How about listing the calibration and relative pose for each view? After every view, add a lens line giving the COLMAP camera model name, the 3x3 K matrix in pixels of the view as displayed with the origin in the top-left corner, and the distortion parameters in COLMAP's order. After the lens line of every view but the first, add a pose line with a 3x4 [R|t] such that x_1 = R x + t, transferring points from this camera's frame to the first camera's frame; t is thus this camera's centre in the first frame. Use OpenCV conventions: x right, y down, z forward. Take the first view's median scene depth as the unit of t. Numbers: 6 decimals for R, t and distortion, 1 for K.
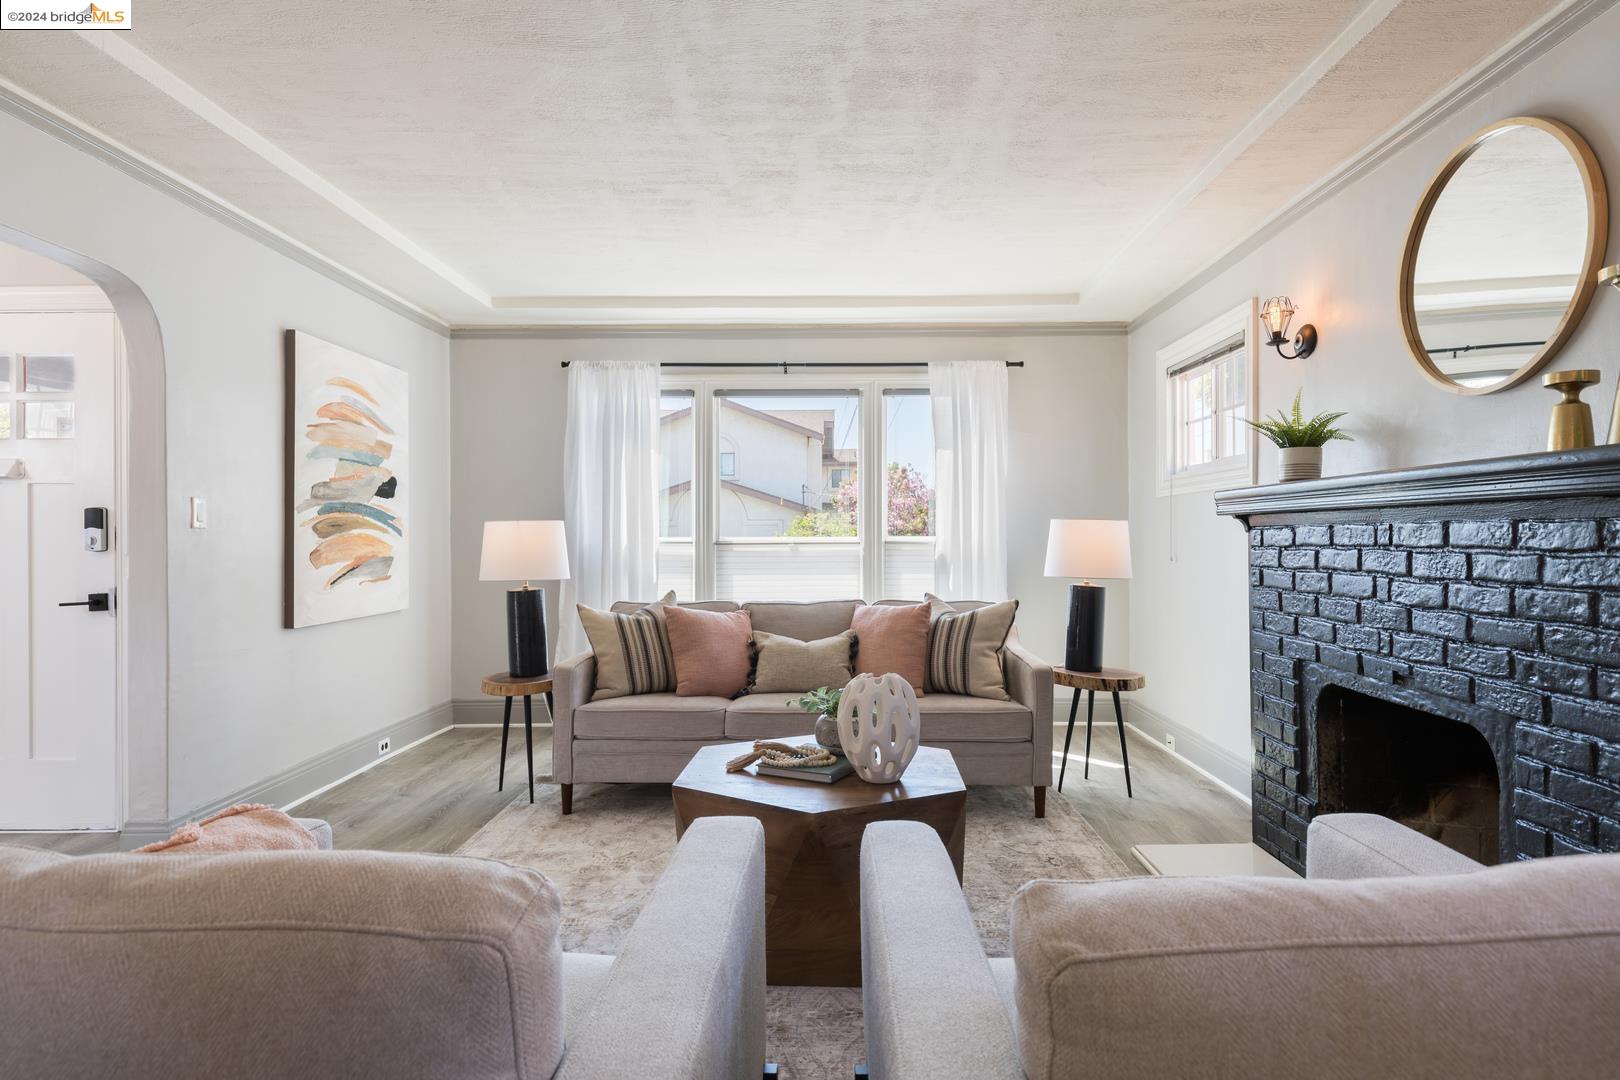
lens RADIAL K [[908.0, 0, 813.6], [0, 908.0, 542.6], [0, 0, 1]] dist [0.005555, 0.001076]
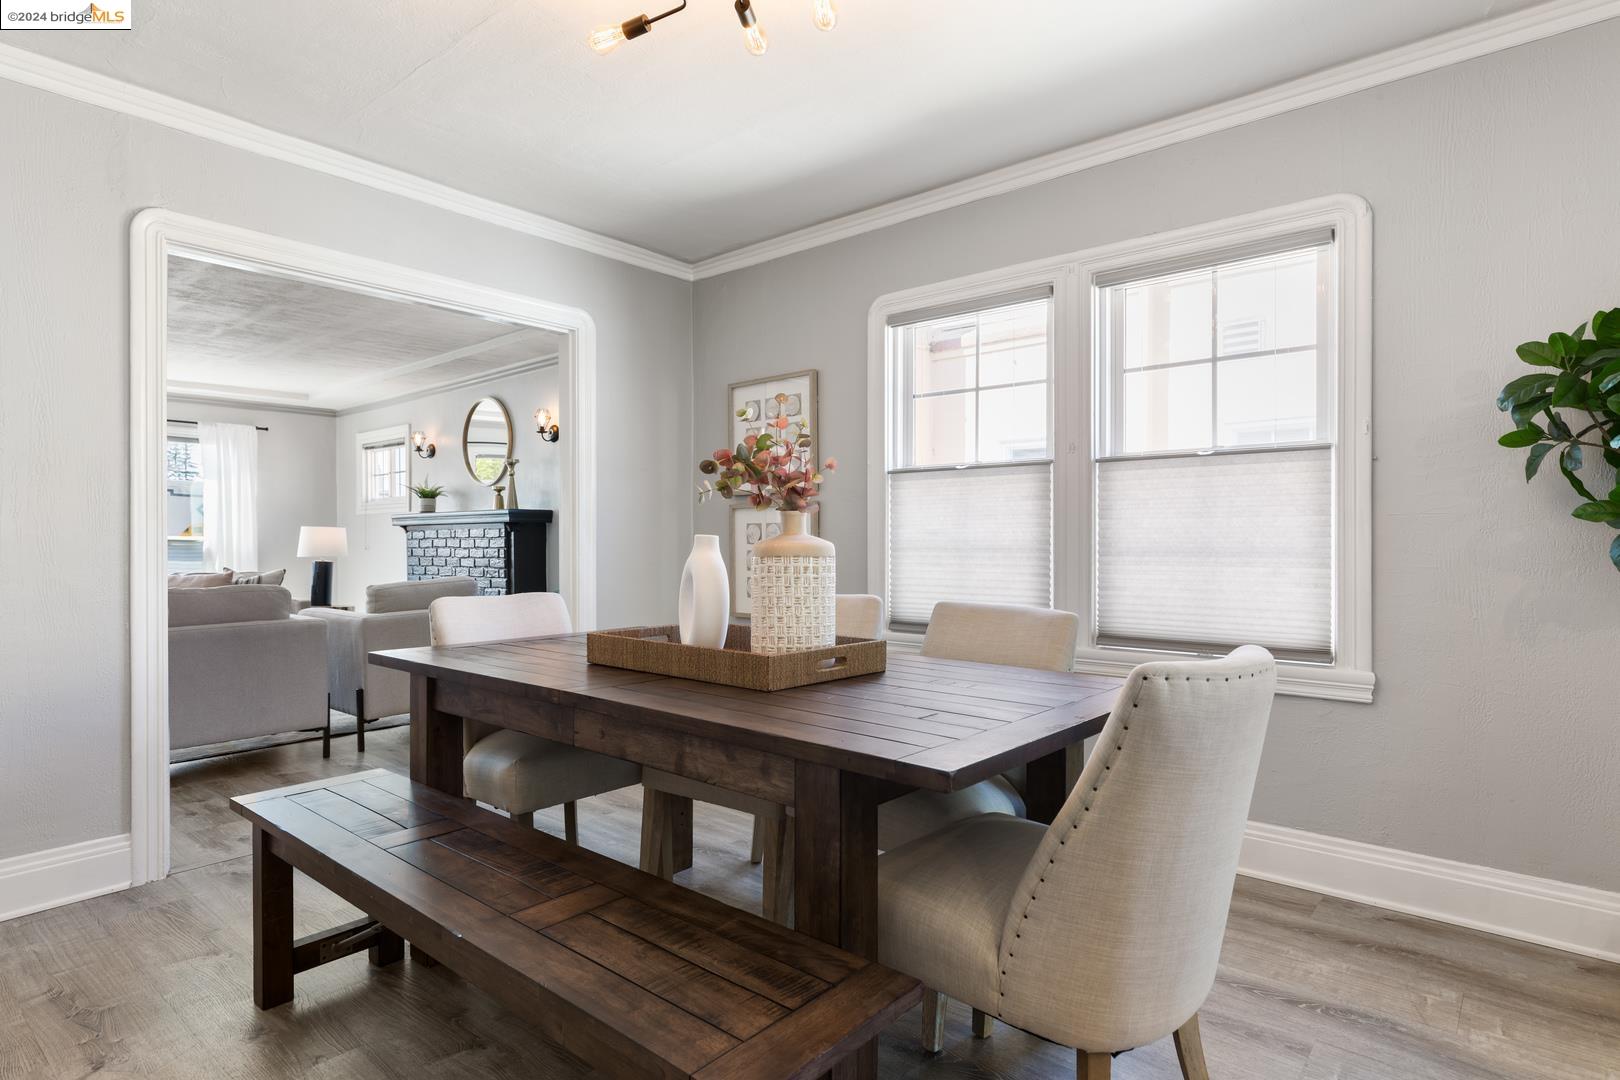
lens RADIAL K [[863.2, 0, 810.1], [0, 863.2, 548.1], [0, 0, 1]] dist [0.000452, -0.000145]
pose [[0.639131, -0.002106, 0.769095, -0.576801], [0.004991, 0.999987, -0.001410, 0.035728], [-0.769082, 0.004740, 0.639133, -1.240526]]
